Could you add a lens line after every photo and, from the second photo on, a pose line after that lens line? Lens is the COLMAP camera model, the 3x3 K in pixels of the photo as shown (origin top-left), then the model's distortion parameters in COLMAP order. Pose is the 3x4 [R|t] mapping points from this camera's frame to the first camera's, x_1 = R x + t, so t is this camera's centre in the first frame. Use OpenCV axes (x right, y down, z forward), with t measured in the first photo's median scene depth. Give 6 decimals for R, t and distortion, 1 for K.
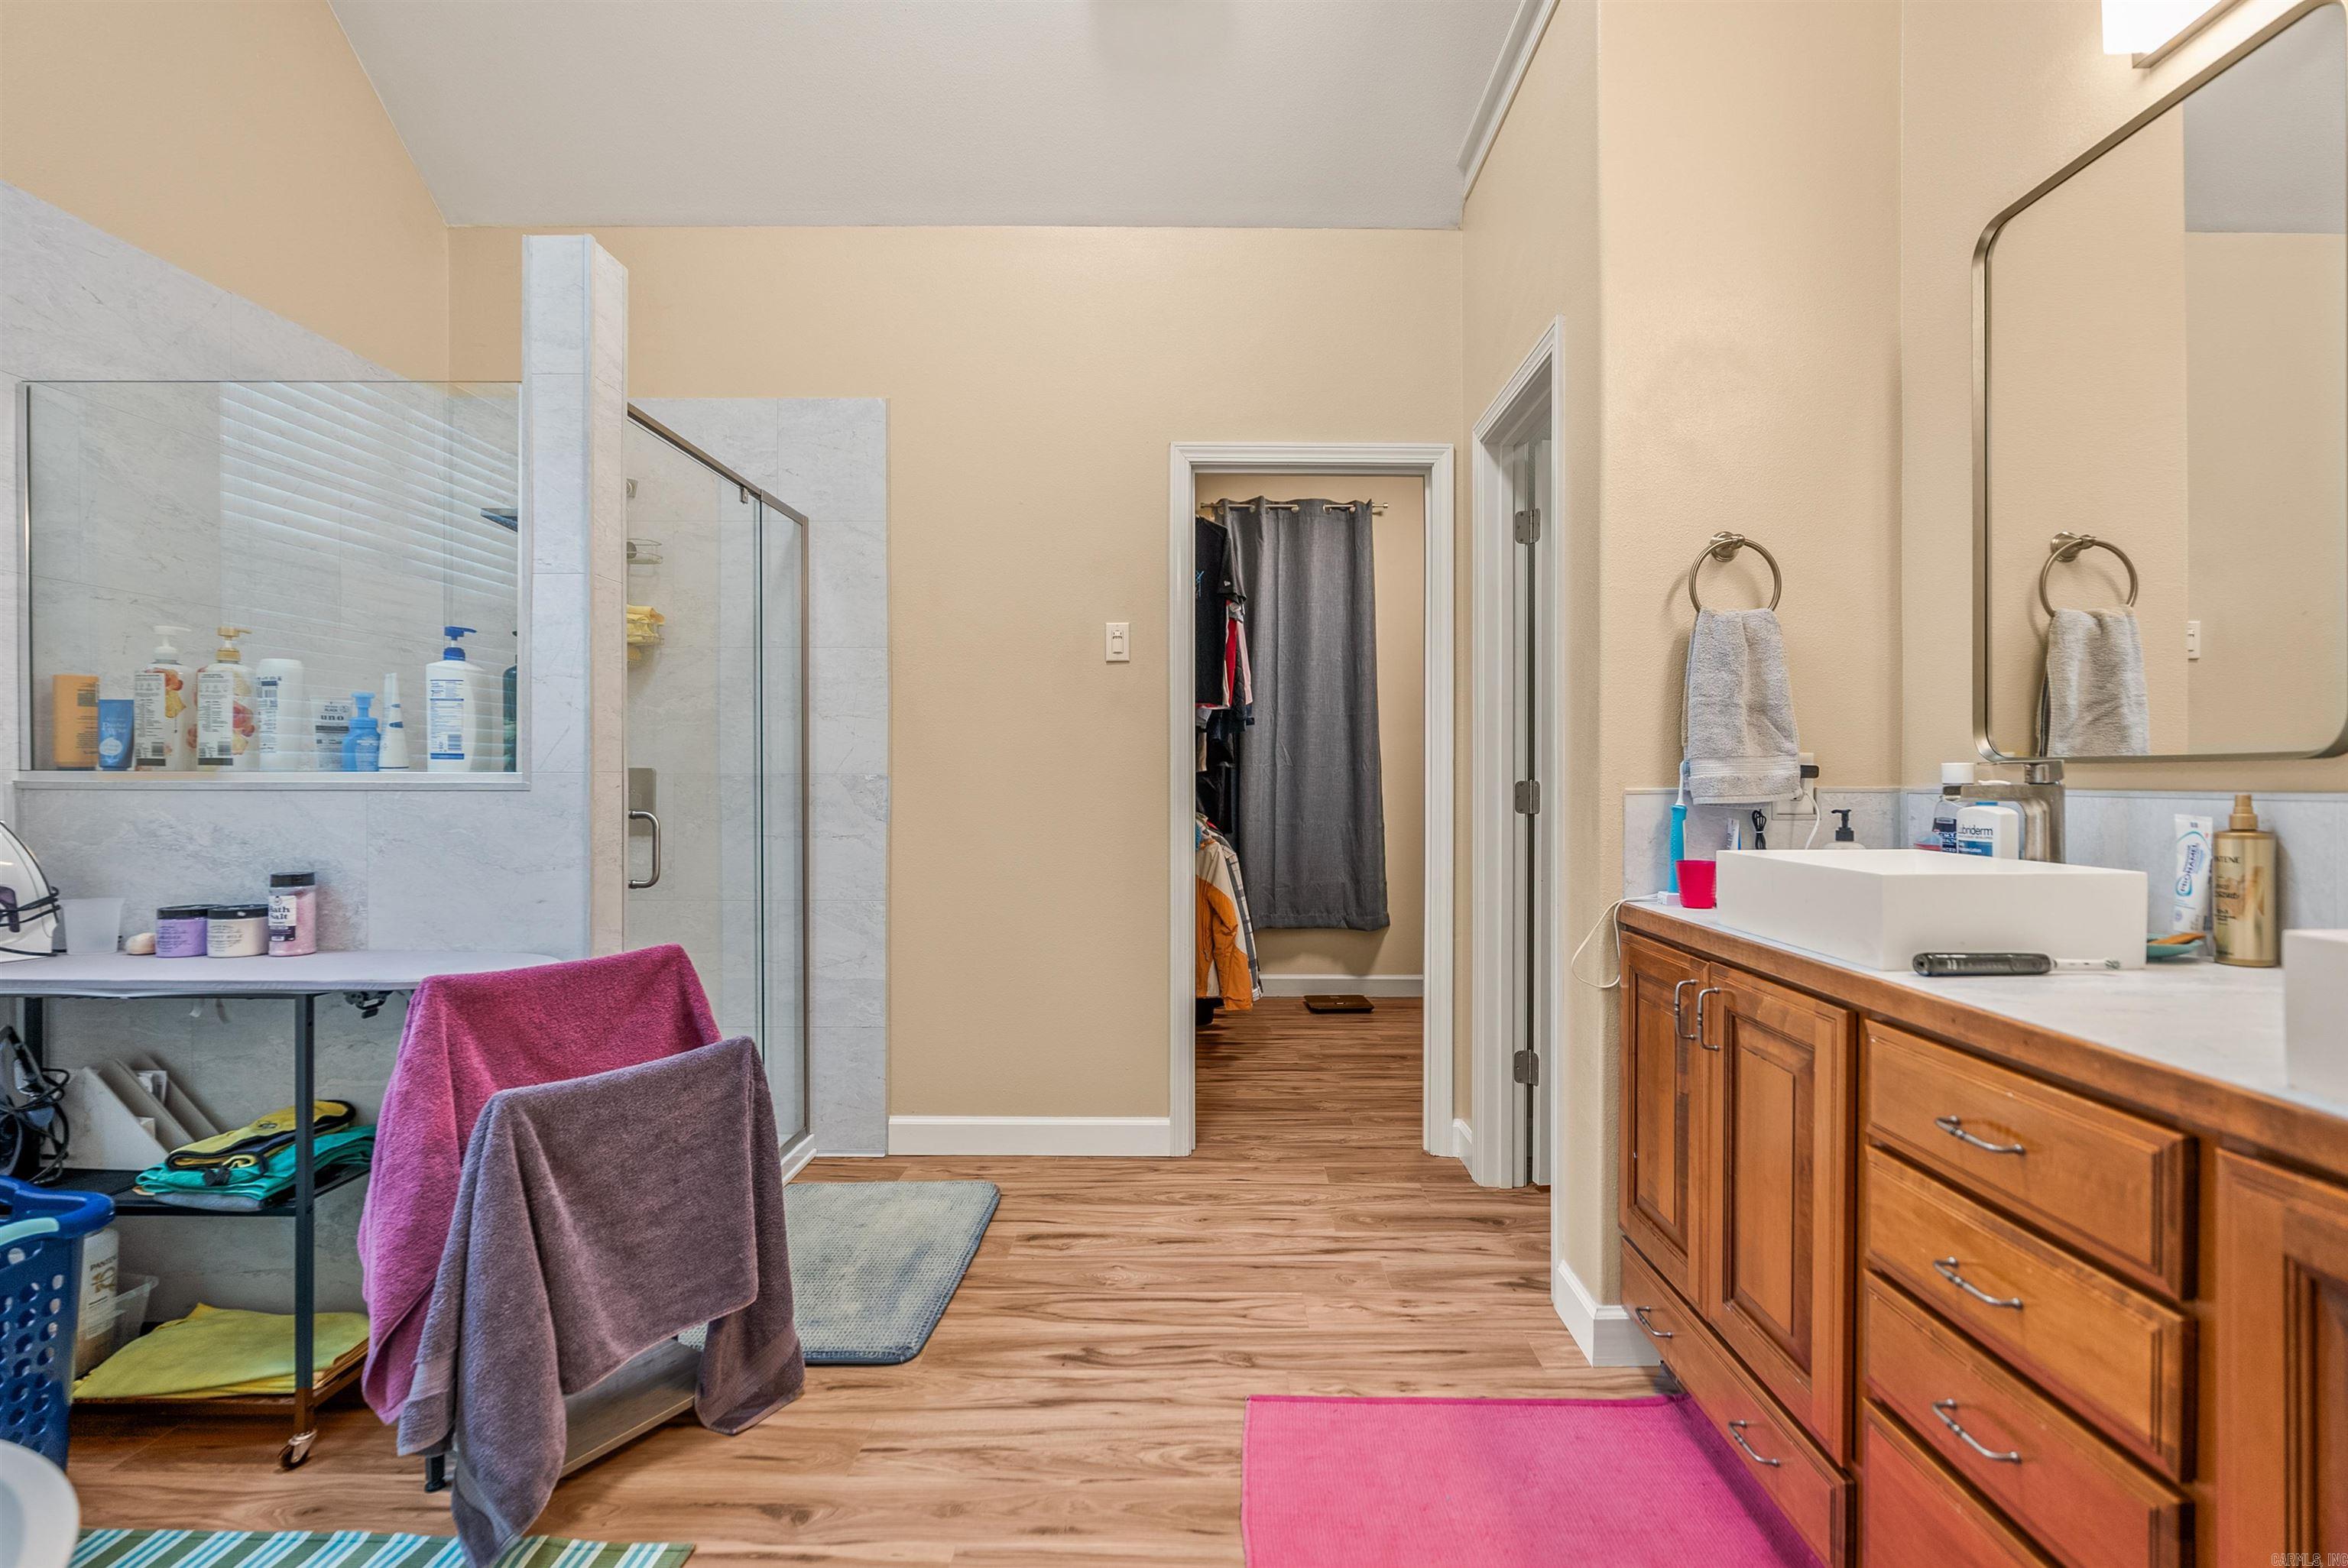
lens RADIAL K [[1043.0, 0, 1177.4], [0, 1043.0, 774.6], [0, 0, 1]] dist [-0.004543, -0.000456]
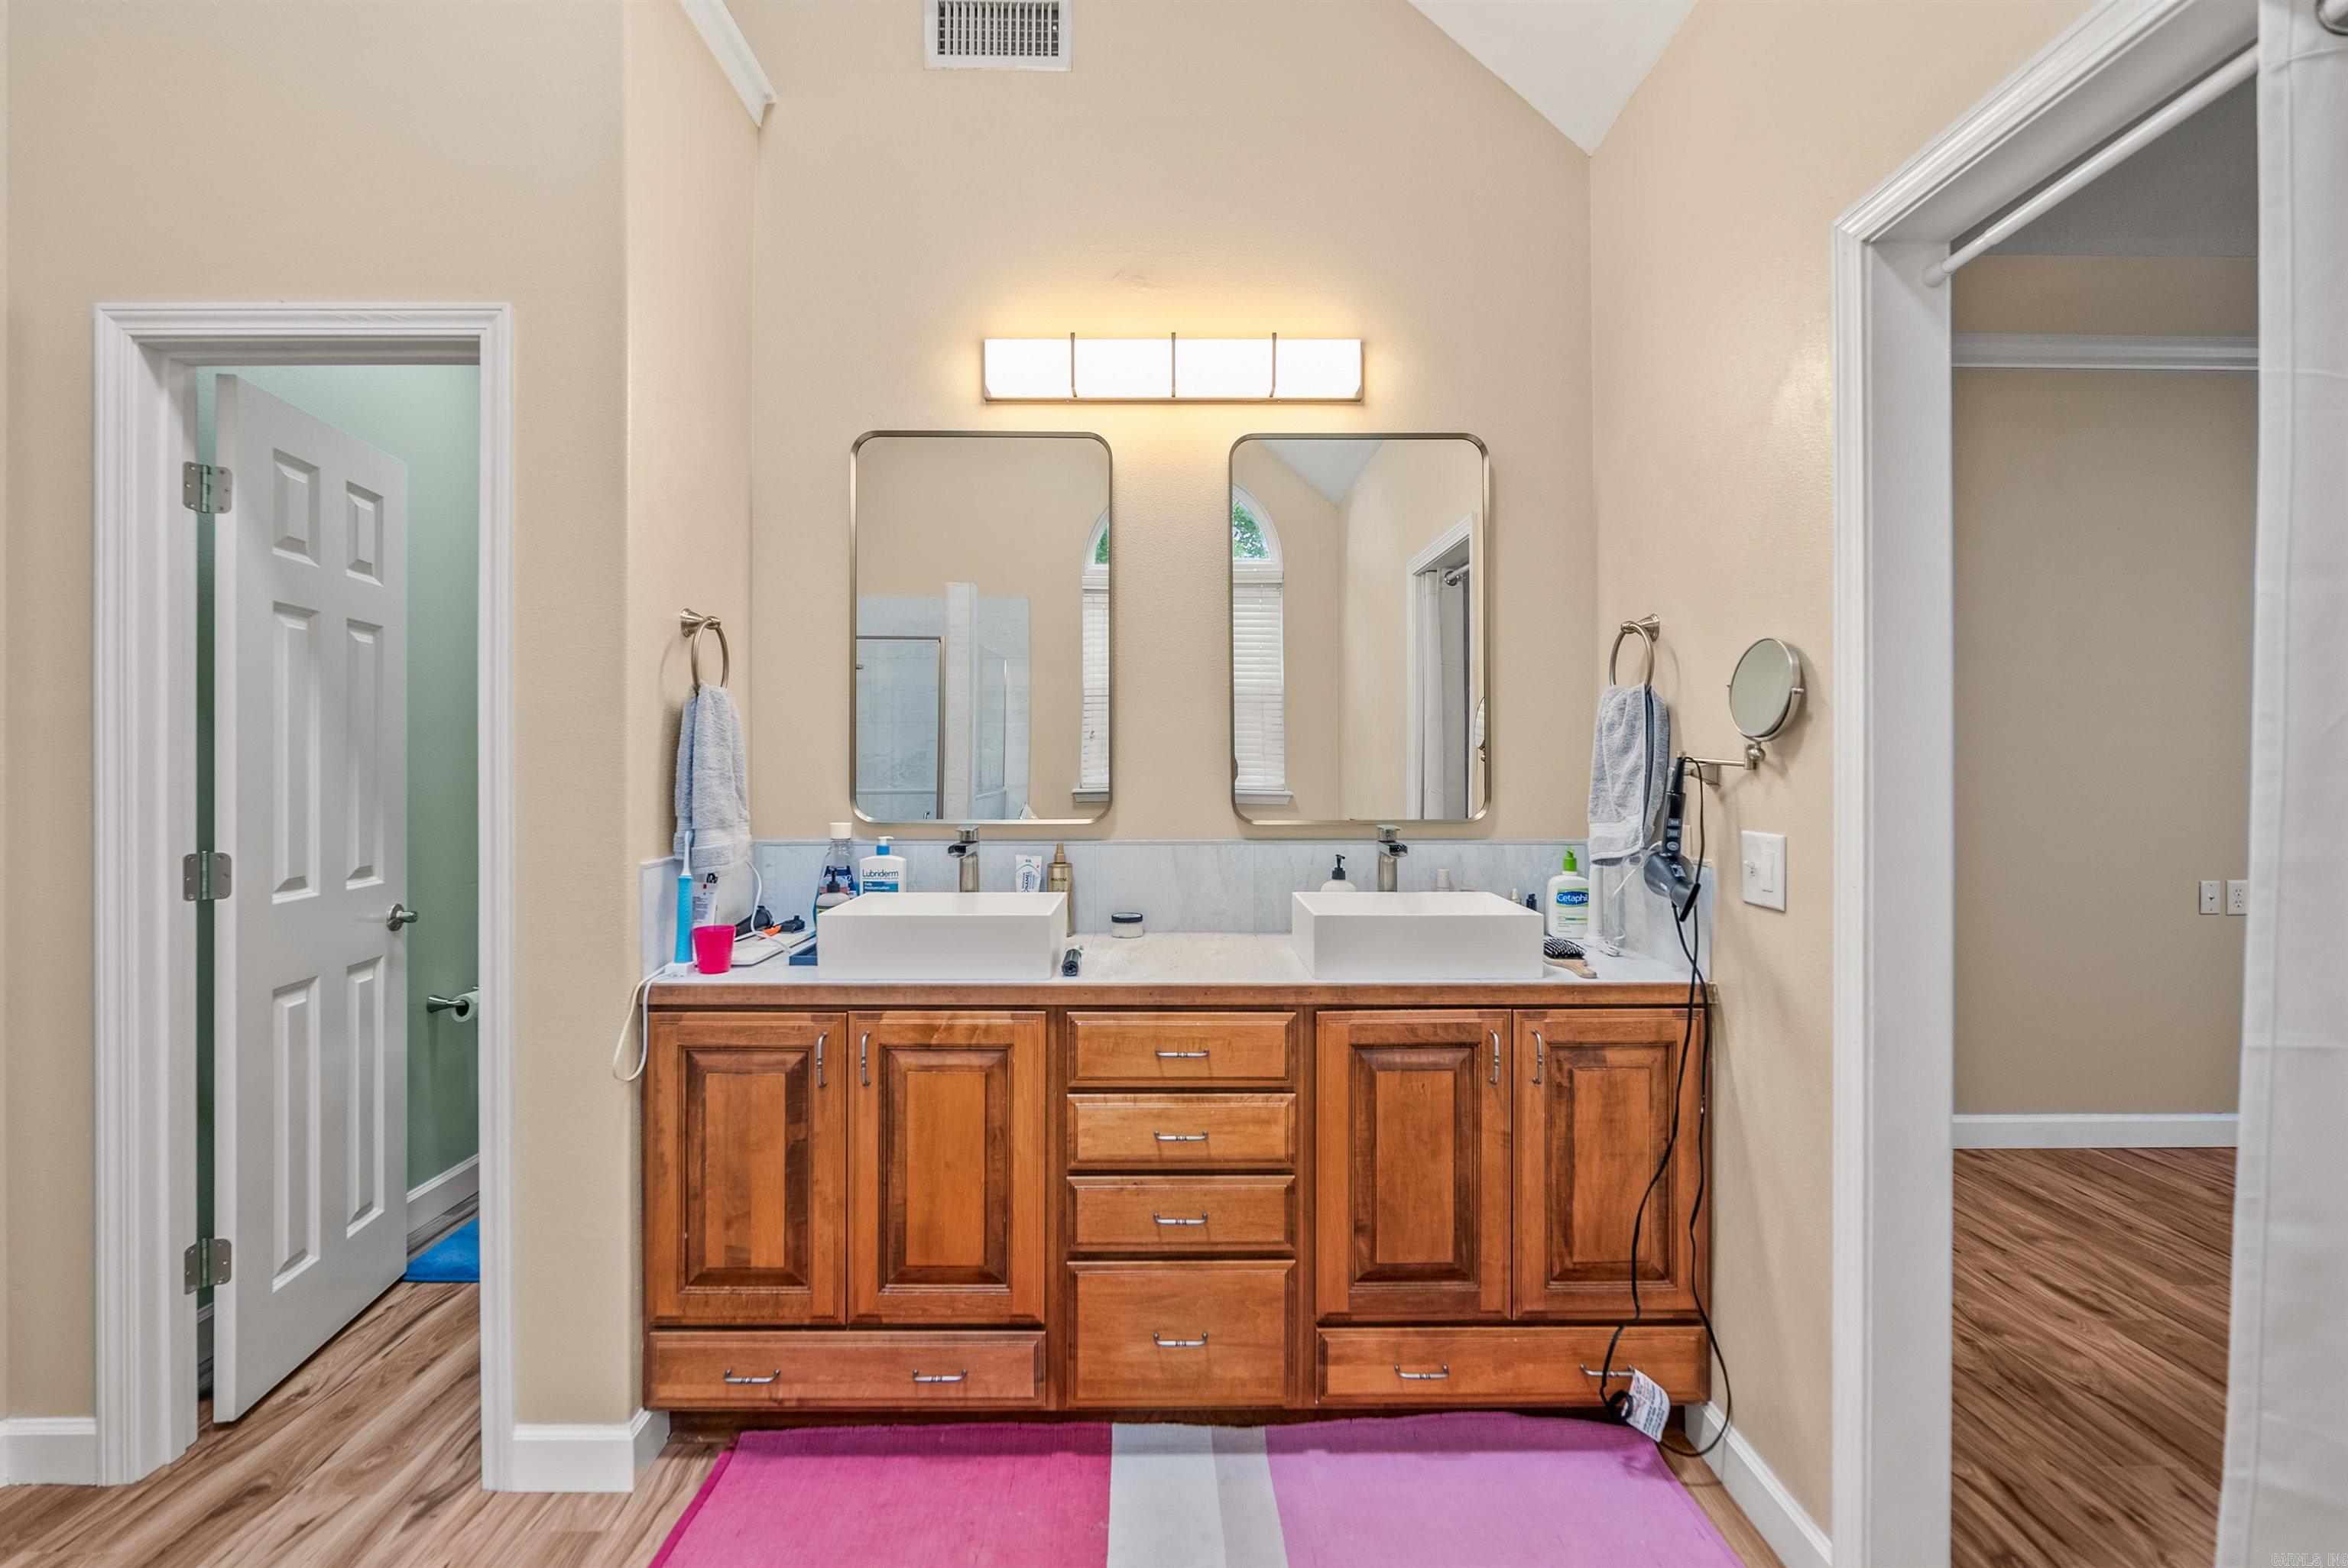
lens RADIAL K [[1043.0, 0, 1177.4], [0, 1043.0, 774.6], [0, 0, 1]] dist [-0.004543, -0.000456]
pose [[-0.016660, -0.008587, 0.999824, -0.735578], [-0.001389, 0.999962, 0.008565, -0.106584], [-0.999860, -0.001246, -0.016672, 0.742847]]
